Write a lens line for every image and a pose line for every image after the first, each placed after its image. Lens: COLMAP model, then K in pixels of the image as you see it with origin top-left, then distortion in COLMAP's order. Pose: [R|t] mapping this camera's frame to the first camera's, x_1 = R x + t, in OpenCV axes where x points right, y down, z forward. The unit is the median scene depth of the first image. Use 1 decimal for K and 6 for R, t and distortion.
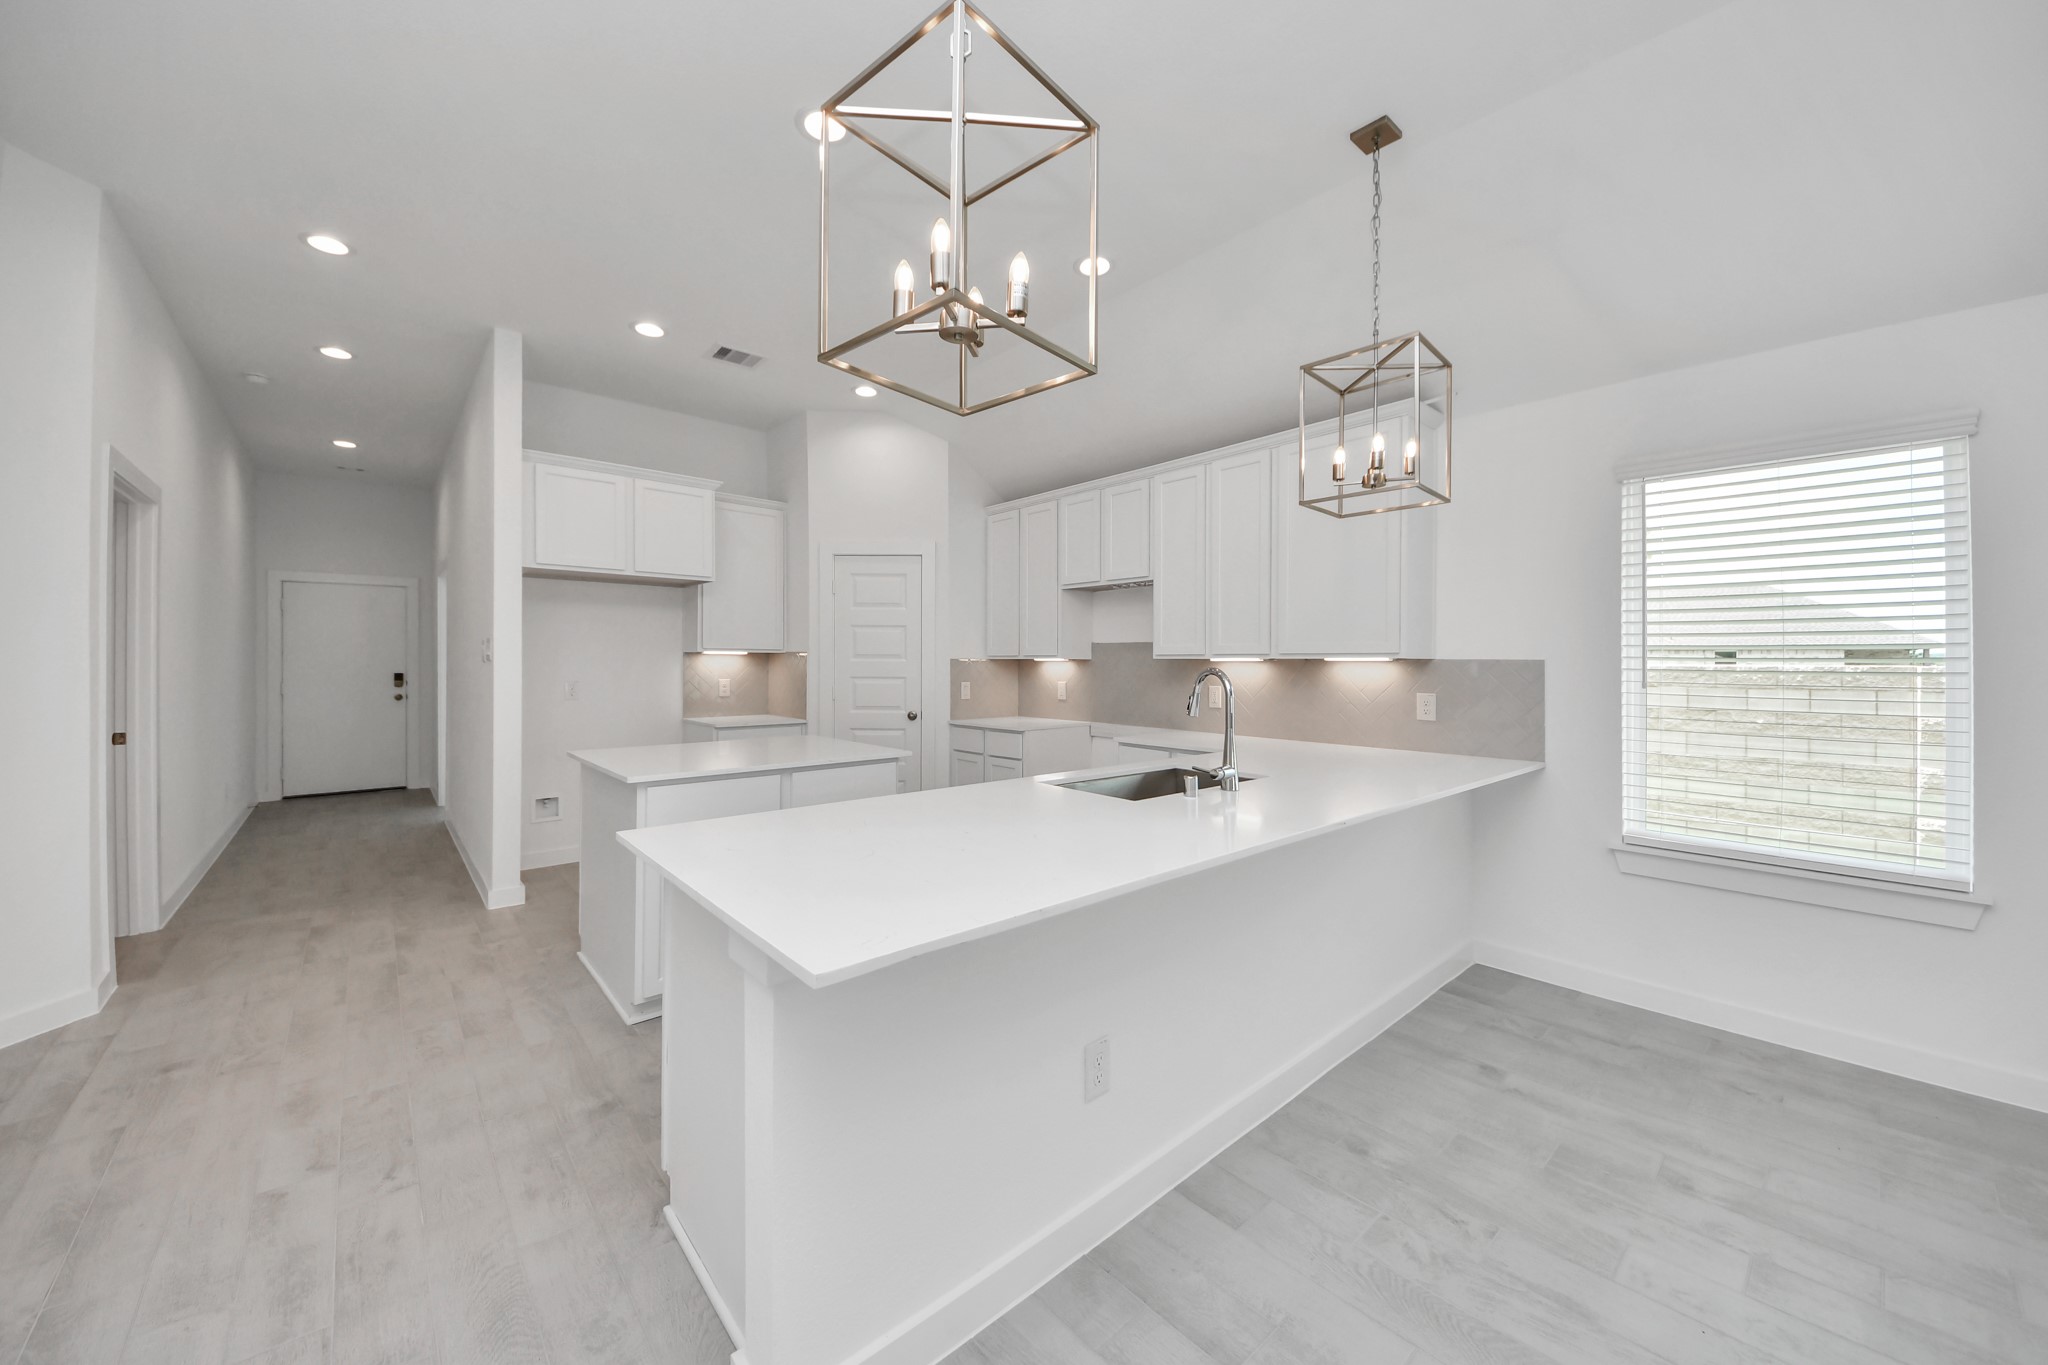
lens RADIAL K [[764.0, 0, 1025.0], [0, 764.0, 668.9], [0, 0, 1]] dist [-0.000529, -0.000190]
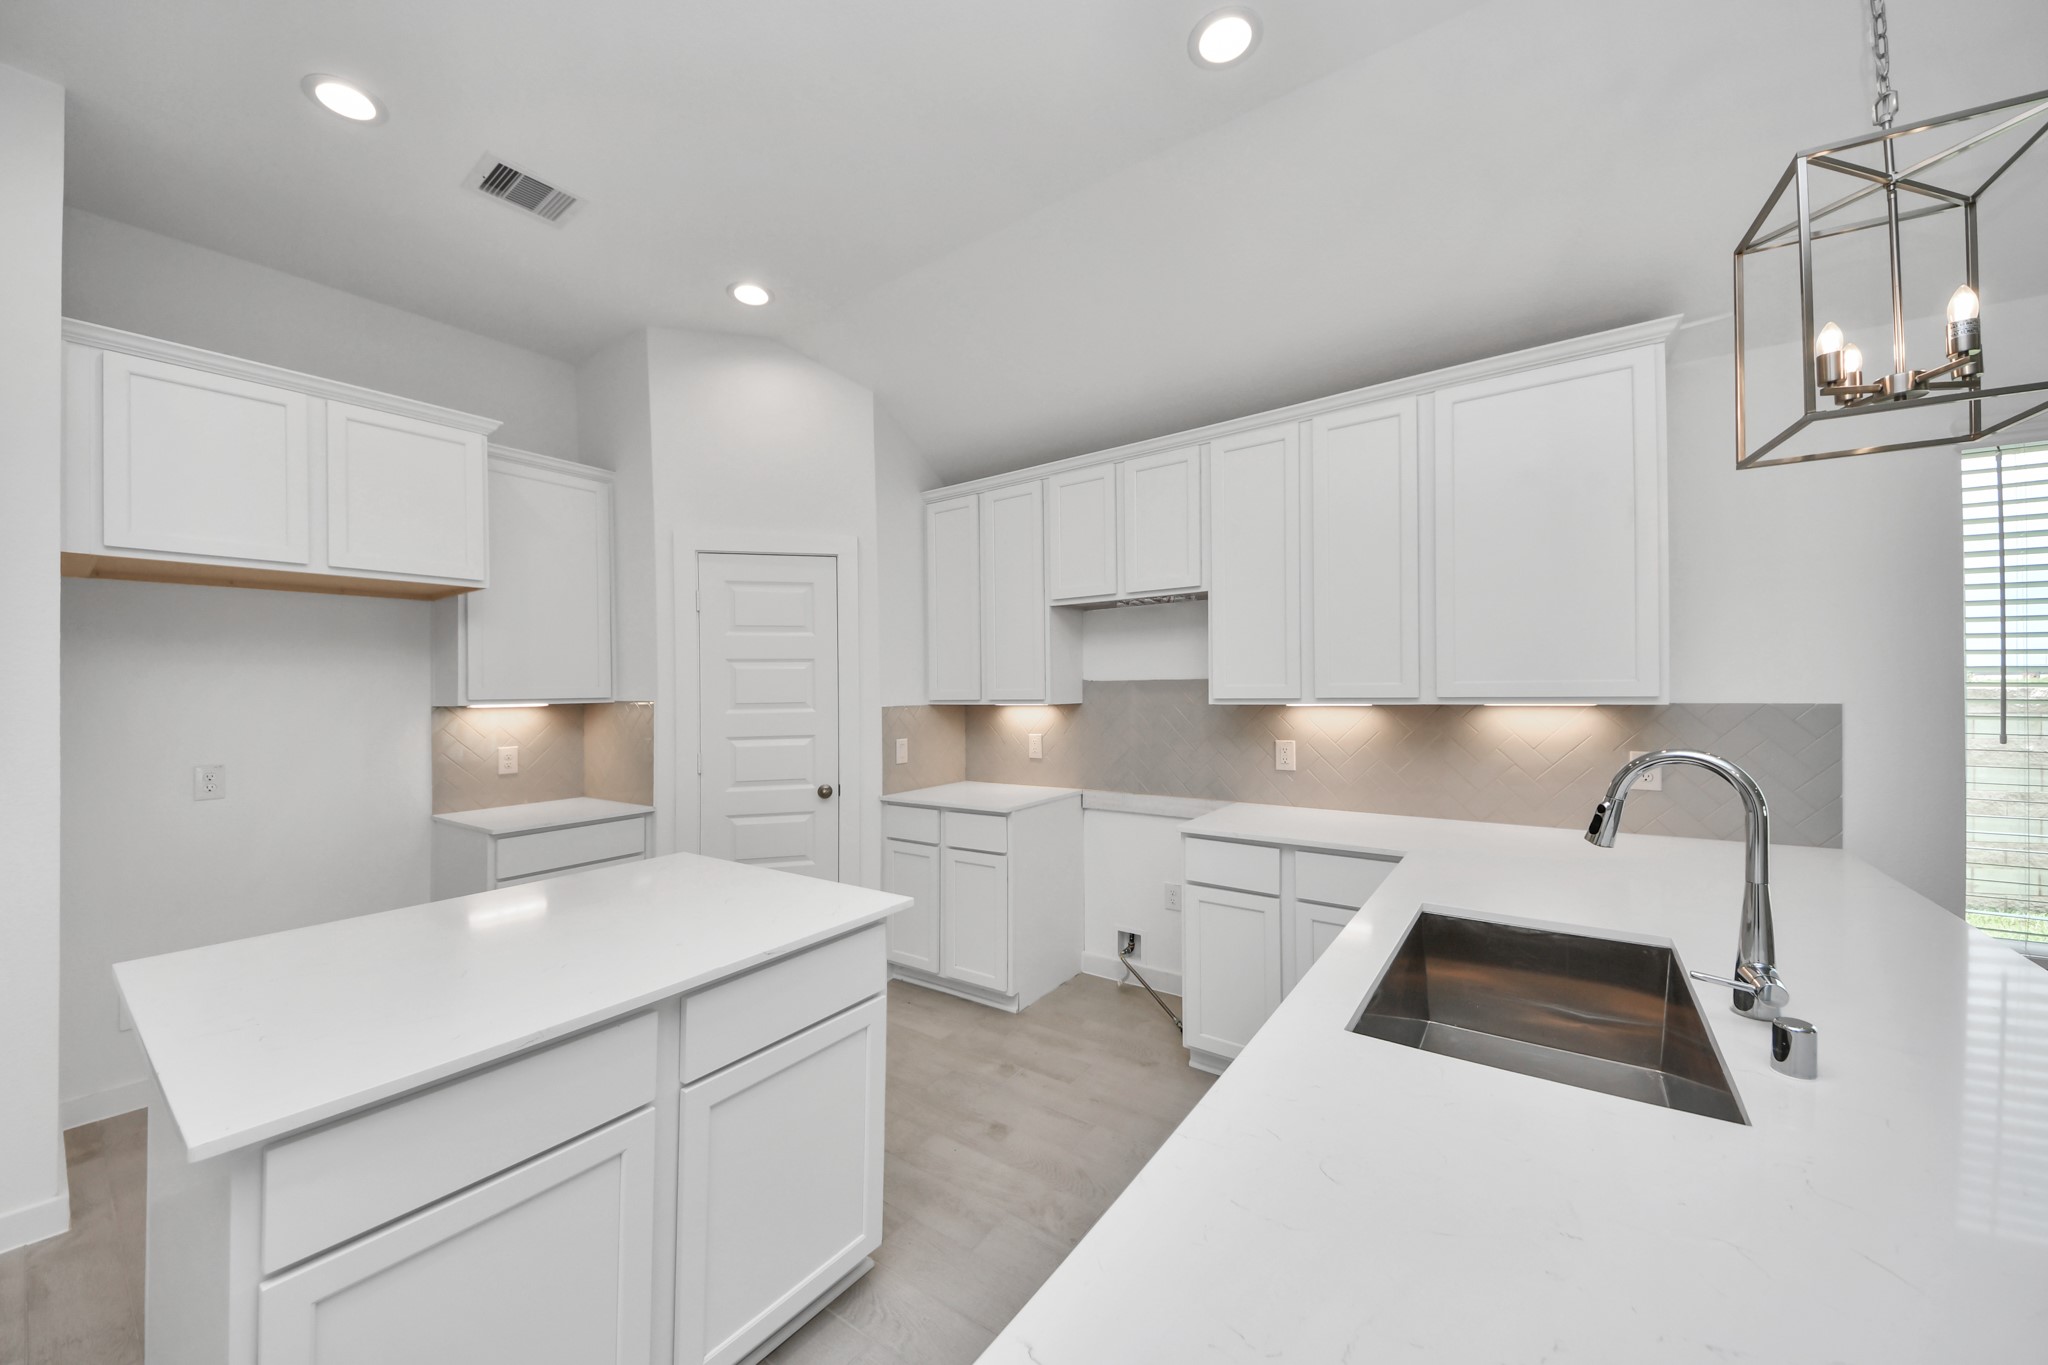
lens RADIAL K [[738.8, 0, 1028.2], [0, 738.8, 686.1], [0, 0, 1]] dist [-0.000603, -0.000182]
pose [[0.969970, -0.017197, 0.242618, -0.135195], [0.019925, 0.999763, -0.008792, -0.024004], [-0.242409, 0.013362, 0.970082, 0.332714]]
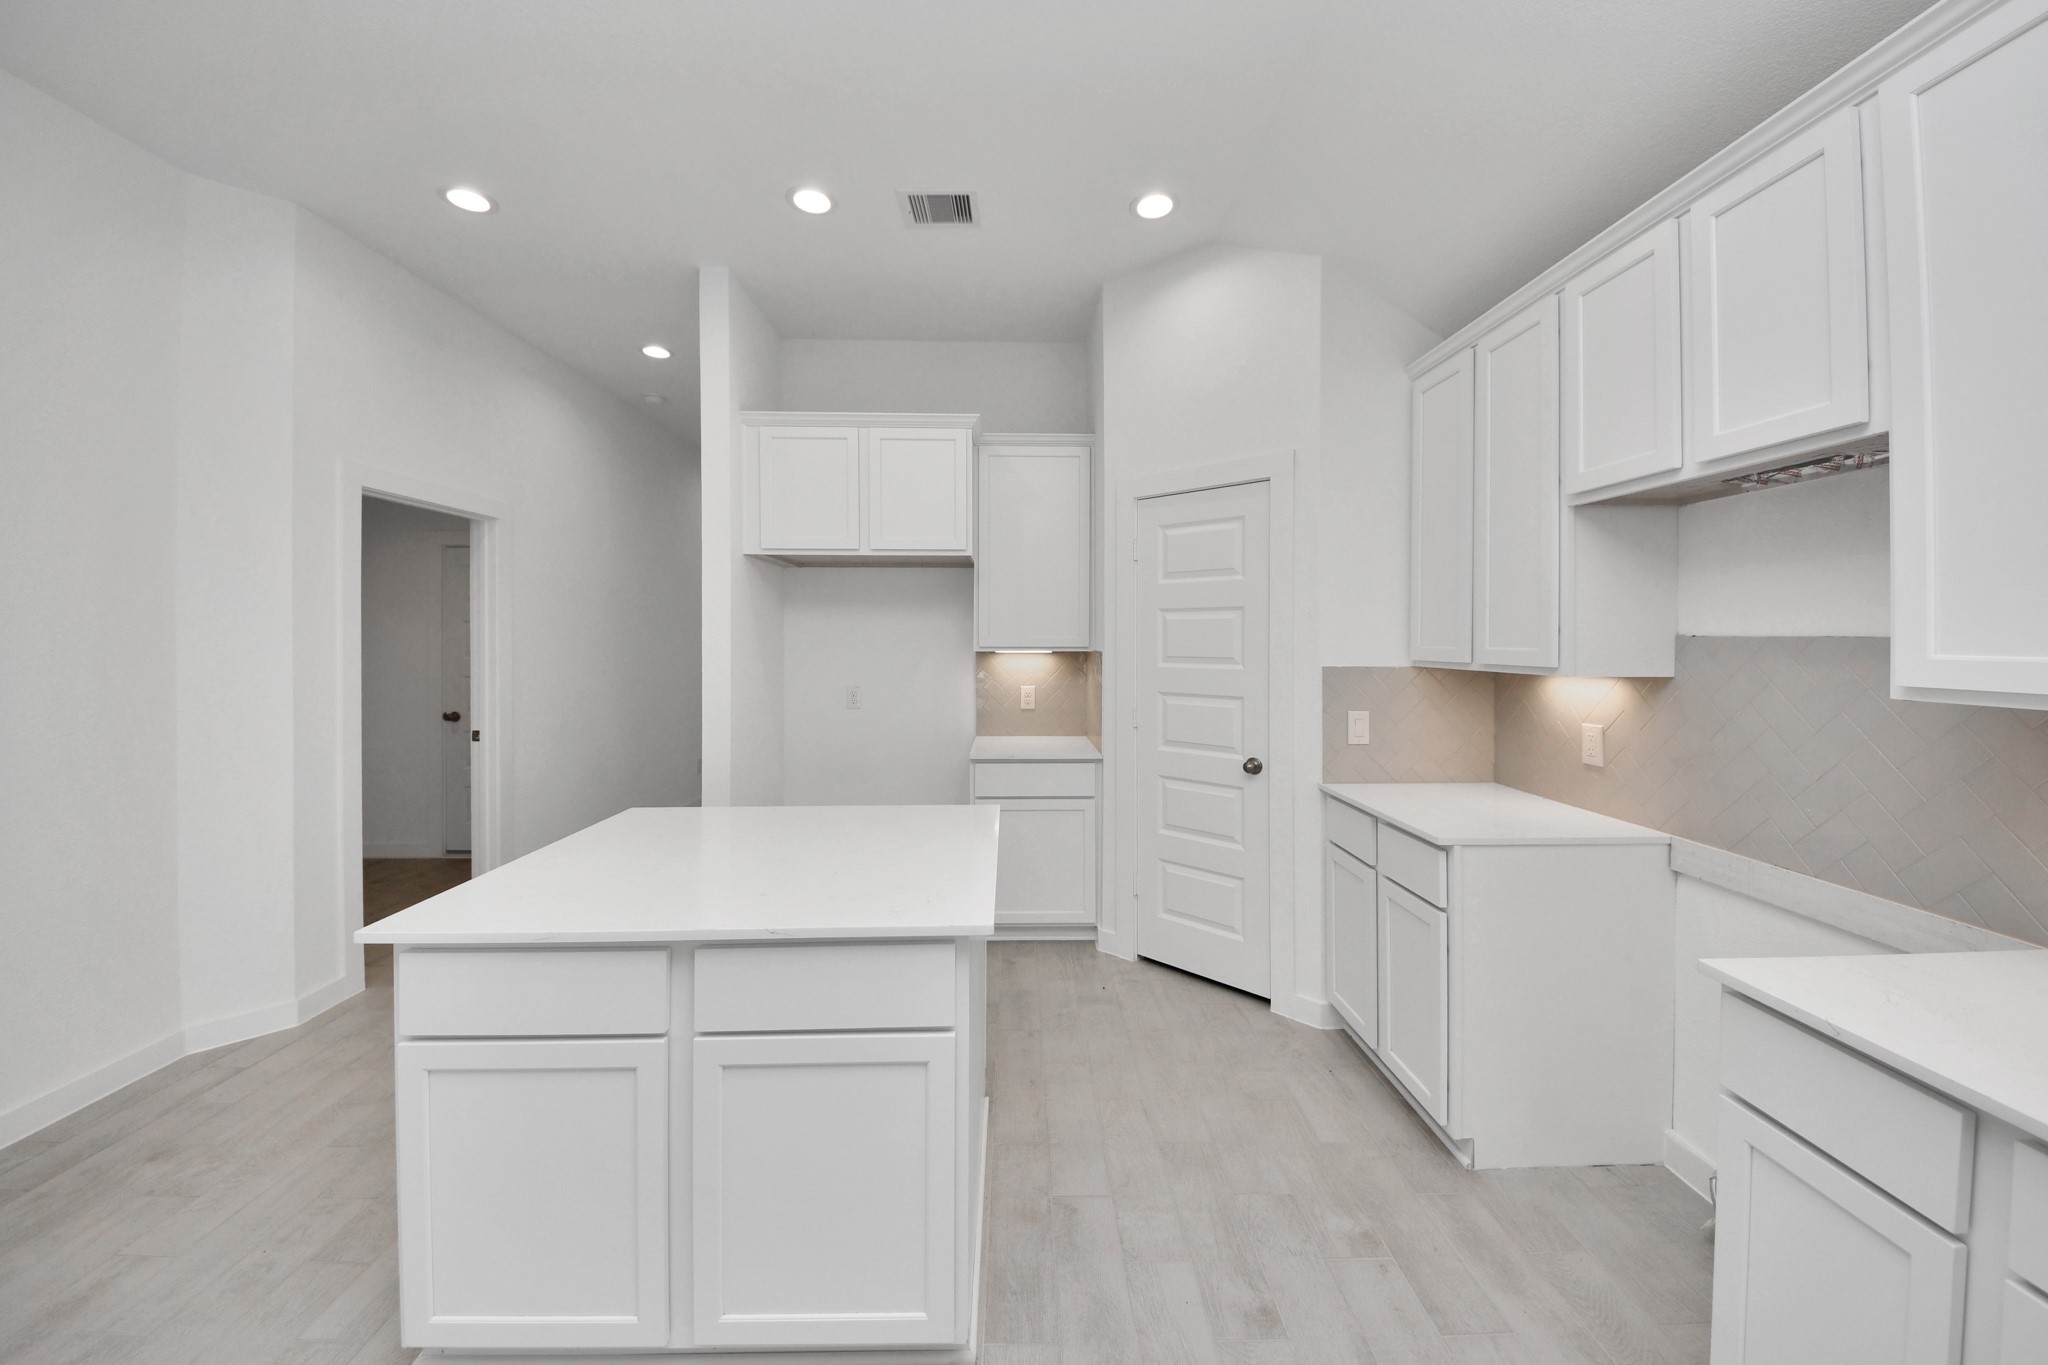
lens RADIAL K [[741.5, 0, 1025.9], [0, 741.5, 642.3], [0, 0, 1]] dist [0.044998, -0.030808]
pose [[0.757986, -0.001568, -0.652269, 0.086808], [0.000283, 0.999998, -0.002075, -0.030154], [0.652271, 0.001389, 0.757985, 0.492117]]
